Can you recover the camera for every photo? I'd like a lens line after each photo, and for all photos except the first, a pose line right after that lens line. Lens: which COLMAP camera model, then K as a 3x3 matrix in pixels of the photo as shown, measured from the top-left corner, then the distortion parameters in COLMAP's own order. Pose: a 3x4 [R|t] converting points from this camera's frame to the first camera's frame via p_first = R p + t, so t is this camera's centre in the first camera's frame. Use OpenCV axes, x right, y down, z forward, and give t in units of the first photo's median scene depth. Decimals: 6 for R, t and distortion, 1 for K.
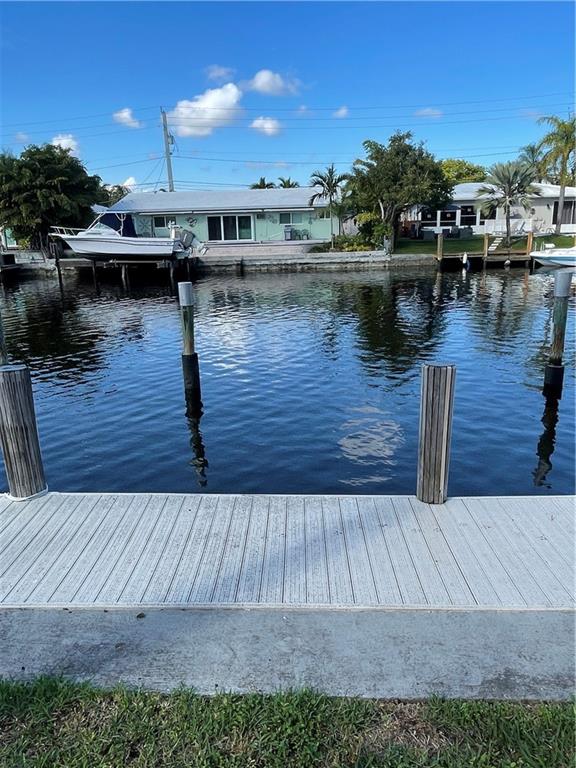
lens RADIAL K [[574.1, 0, 288.0], [0, 574.1, 384.0], [0, 0, 1]] dist [0.001439, -0.007203]
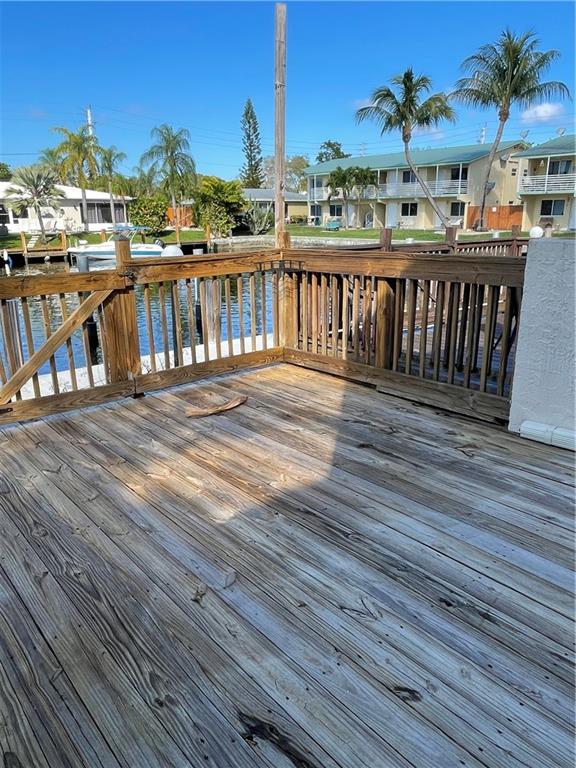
lens RADIAL K [[574.1, 0, 288.0], [0, 574.1, 384.0], [0, 0, 1]] dist [0.001439, -0.007203]
pose [[0.736789, -0.173656, 0.653441, -0.035981], [0.172387, 0.982762, 0.066800, 0.029758], [-0.653777, 0.063427, 0.754024, -0.107367]]
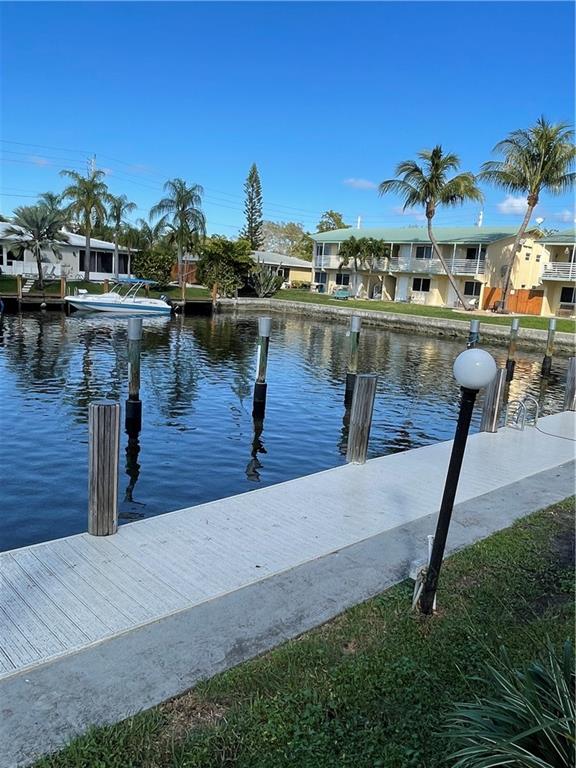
lens RADIAL K [[574.1, 0, 288.0], [0, 574.1, 384.0], [0, 0, 1]] dist [0.001439, -0.007203]
pose [[0.707804, -0.051713, 0.704513, -0.029194], [0.102060, 0.994339, -0.029551, -0.000356], [-0.698997, 0.092819, 0.709075, -0.000835]]
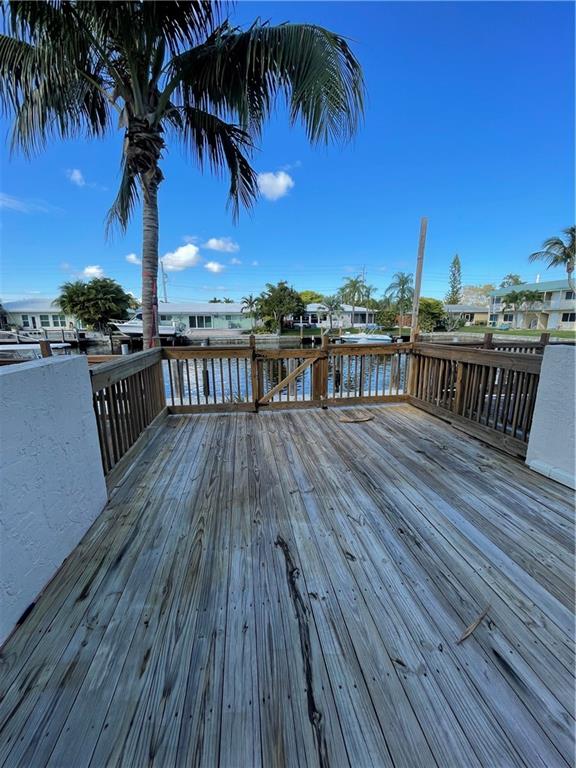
lens RADIAL K [[309.7, 0, 288.0], [0, 309.7, 384.0], [0, 0, 1]] dist [-0.001539, -0.000164]
pose [[0.980018, -0.017173, 0.198166, -0.023499], [0.030923, 0.997307, -0.066500, 0.032908], [-0.196491, 0.071299, 0.977910, -0.128073]]
